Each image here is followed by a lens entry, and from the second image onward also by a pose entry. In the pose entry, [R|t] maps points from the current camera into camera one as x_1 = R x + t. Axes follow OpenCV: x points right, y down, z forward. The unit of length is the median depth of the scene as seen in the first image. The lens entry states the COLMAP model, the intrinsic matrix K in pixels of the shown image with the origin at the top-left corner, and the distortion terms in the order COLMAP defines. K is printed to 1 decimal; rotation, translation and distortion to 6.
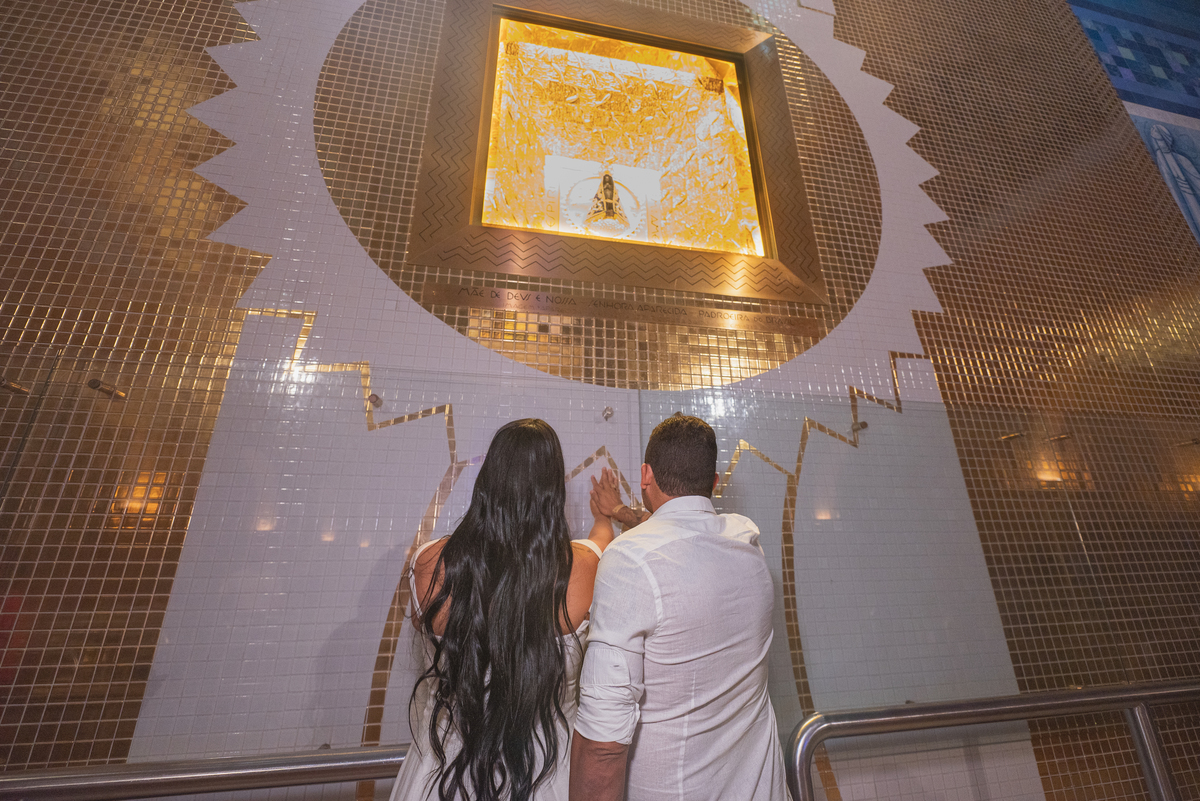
lens RADIAL K [[467.4, 0, 600.0], [0, 467.4, 400.5], [0, 0, 1]] dist [-0.007701, -0.000632]
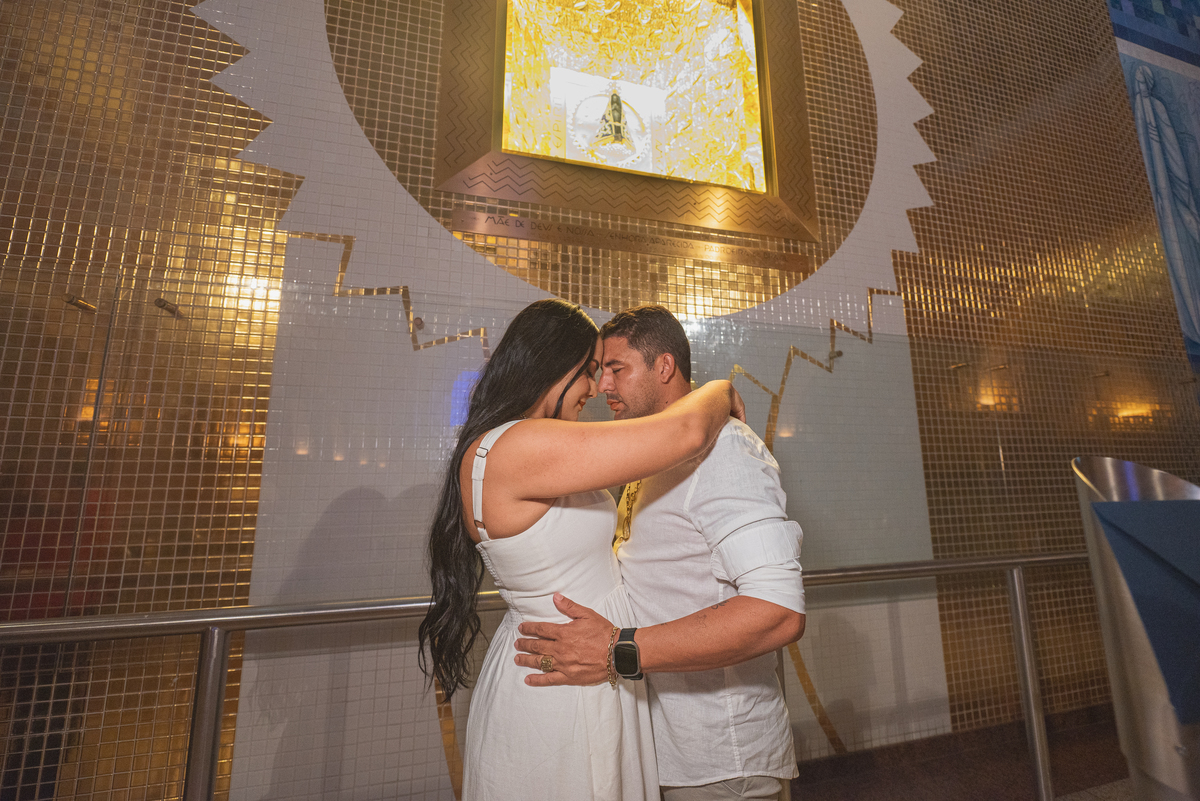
lens RADIAL K [[467.4, 0, 600.0], [0, 467.4, 400.5], [0, 0, 1]] dist [-0.007701, -0.000632]
pose [[0.997921, 0.014540, 0.062794, -0.080476], [-0.025269, 0.984489, 0.173614, -0.015376], [-0.059296, -0.174840, 0.982810, -0.100849]]
